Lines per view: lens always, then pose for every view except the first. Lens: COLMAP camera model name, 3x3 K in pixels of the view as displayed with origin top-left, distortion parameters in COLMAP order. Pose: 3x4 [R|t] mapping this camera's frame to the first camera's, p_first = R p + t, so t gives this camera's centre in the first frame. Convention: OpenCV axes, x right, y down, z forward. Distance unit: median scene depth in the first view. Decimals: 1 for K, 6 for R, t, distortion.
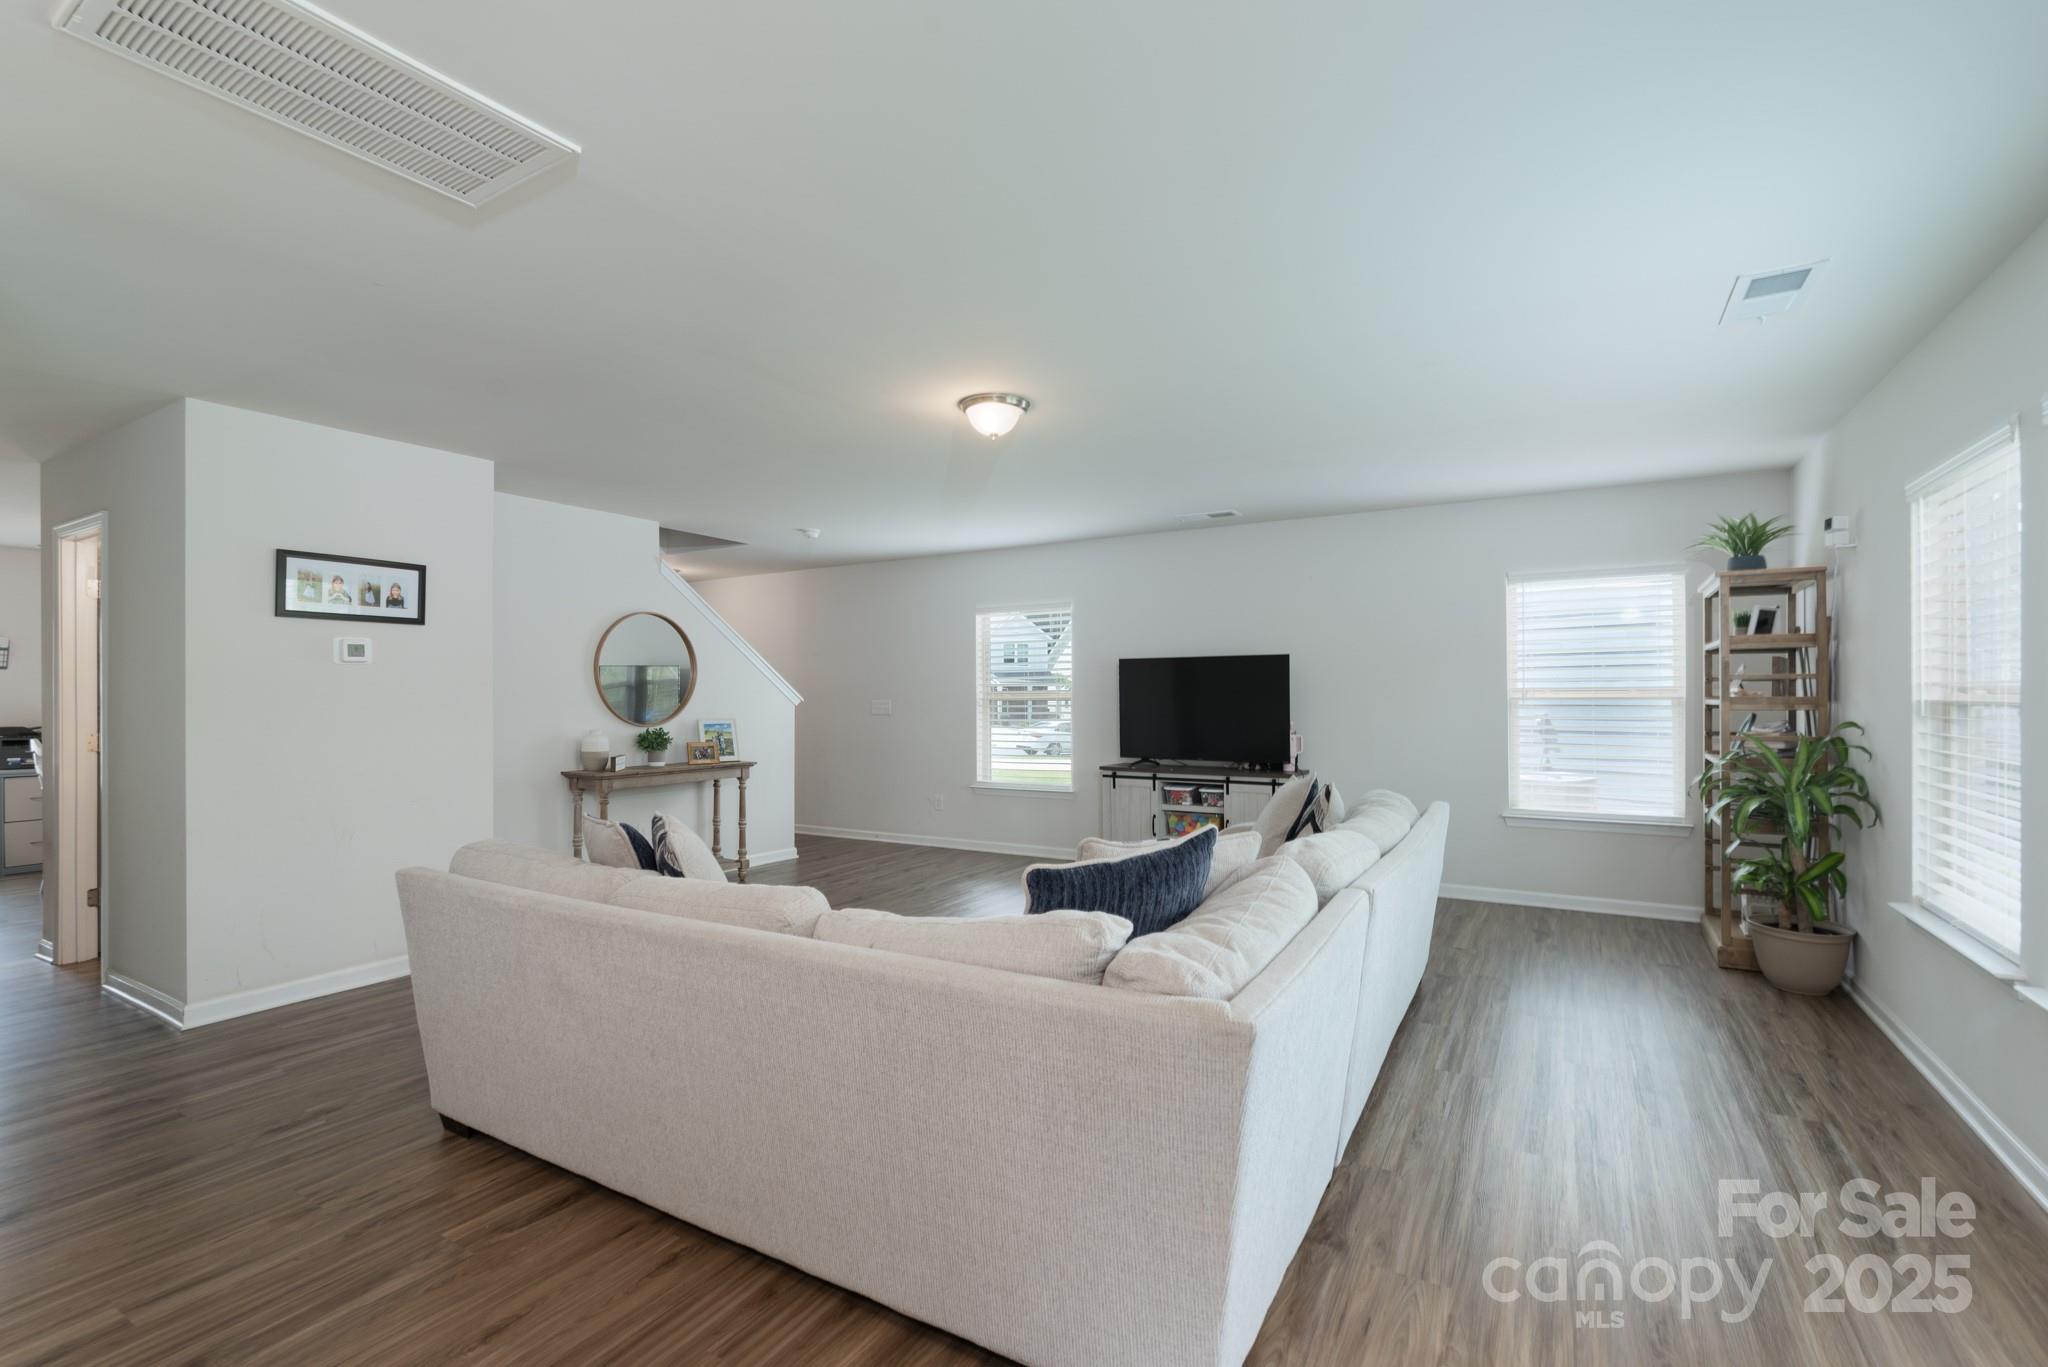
lens RADIAL K [[926.5, 0, 1014.9], [0, 926.5, 684.1], [0, 0, 1]] dist [-0.002360, 0.000322]
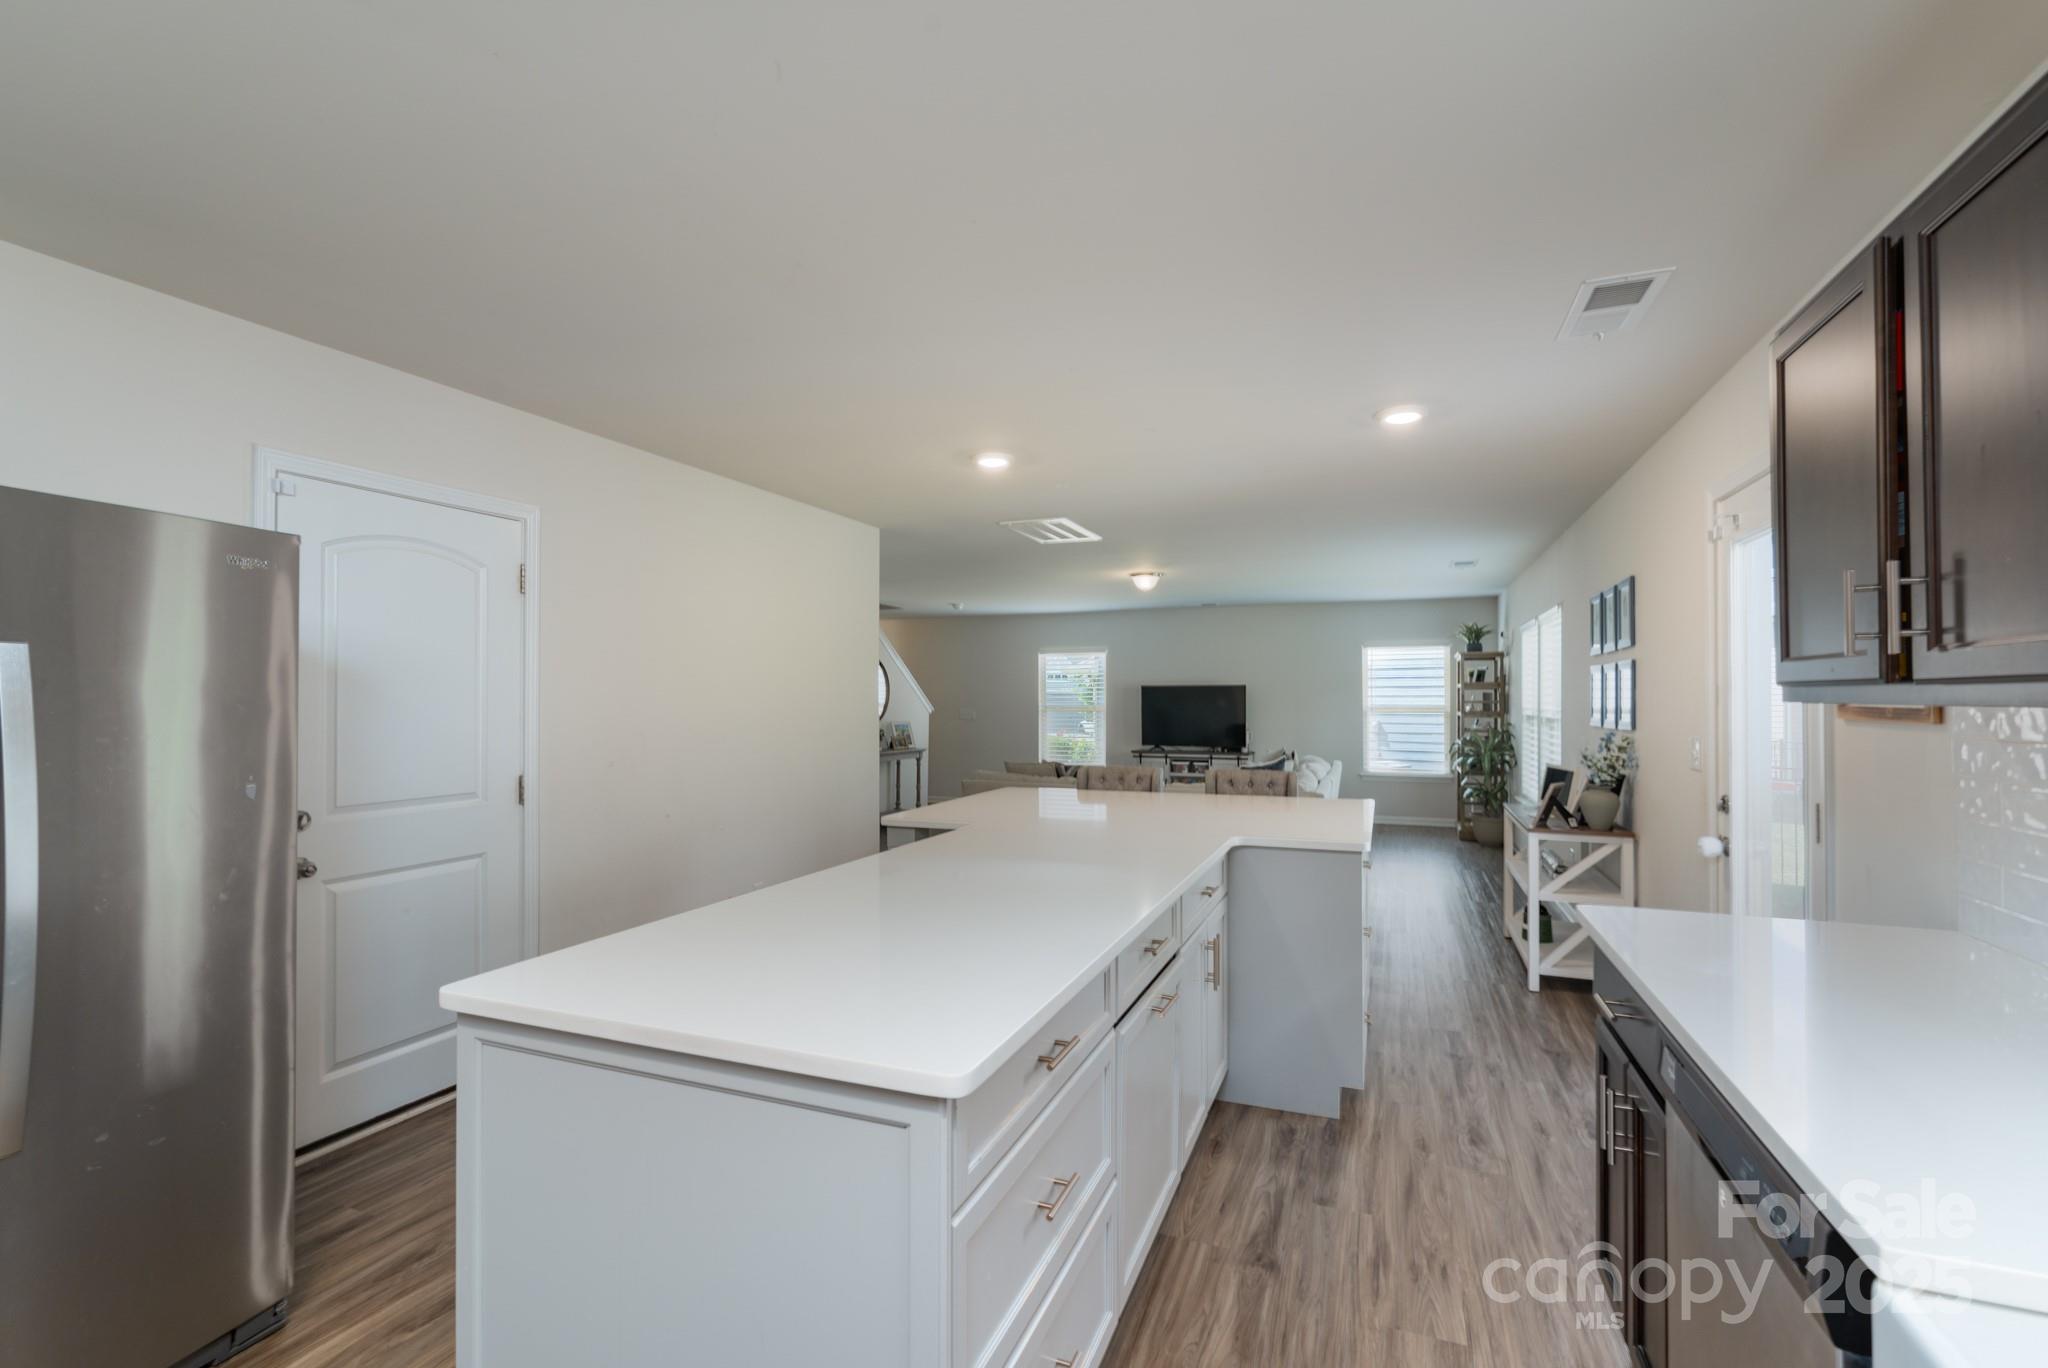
lens RADIAL K [[926.5, 0, 1013.8], [0, 926.5, 682.3], [0, 0, 1]] dist [-0.002360, 0.000322]
pose [[0.989338, 0.007258, 0.145455, -0.509304], [-0.006220, 0.999952, -0.007589, -0.027898], [-0.145503, 0.006604, 0.989336, -0.866007]]
